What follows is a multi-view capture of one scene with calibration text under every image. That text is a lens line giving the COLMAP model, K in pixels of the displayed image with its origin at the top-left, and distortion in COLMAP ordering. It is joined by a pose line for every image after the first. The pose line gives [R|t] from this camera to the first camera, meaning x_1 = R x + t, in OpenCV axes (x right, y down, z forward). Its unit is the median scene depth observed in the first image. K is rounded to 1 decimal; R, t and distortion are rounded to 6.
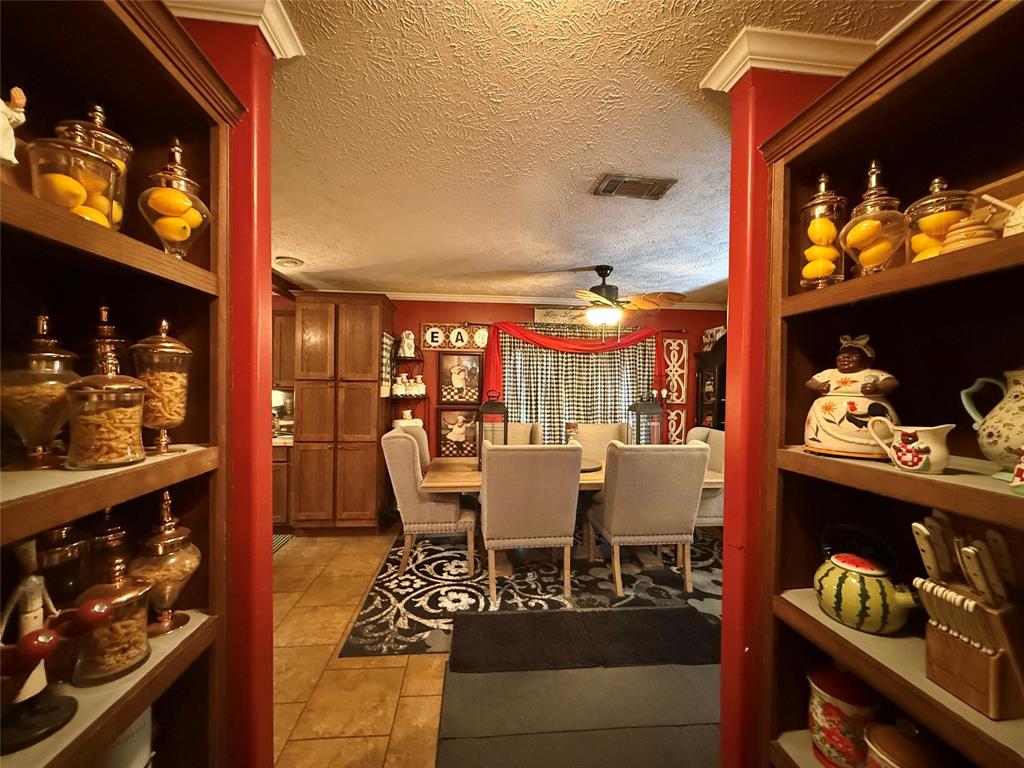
lens RADIAL K [[410.5, 0, 512.0], [0, 410.5, 384.0], [0, 0, 1]] dist [-0.001228, 0.000062]
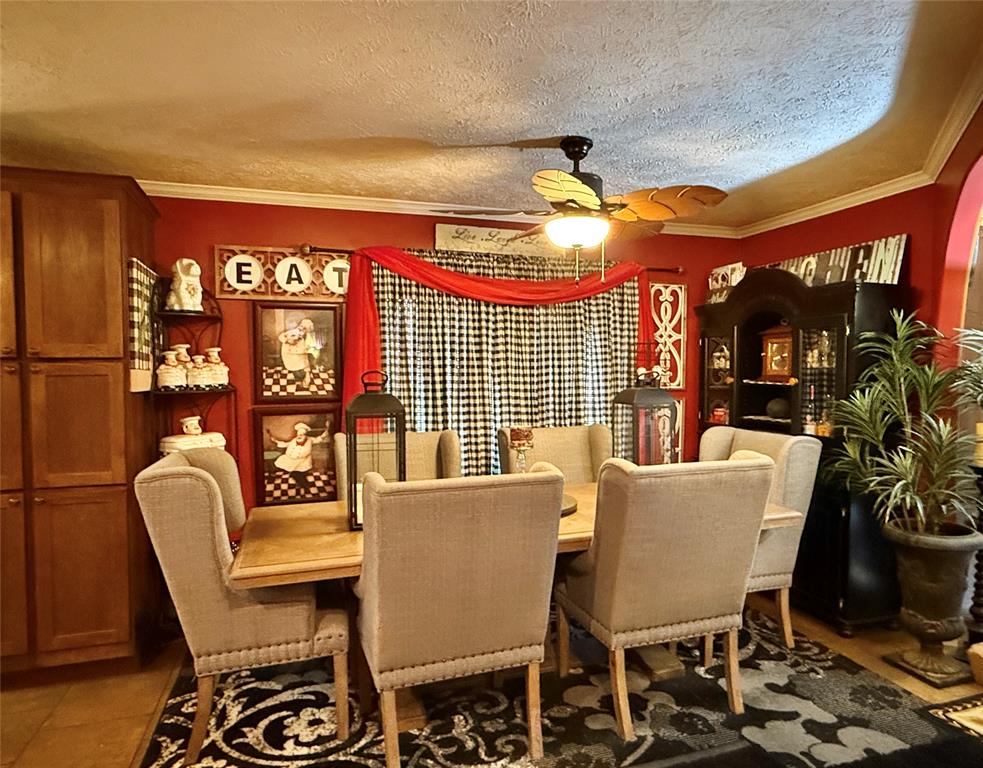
lens RADIAL K [[639.7, 0, 518.8], [0, 639.7, 389.8], [0, 0, 1]] dist [-0.000001, 0.000870]
pose [[0.973647, -0.027768, 0.226365, -0.046324], [0.019576, 0.999072, 0.038356, 0.009715], [-0.227220, -0.032913, 0.973287, 0.165055]]
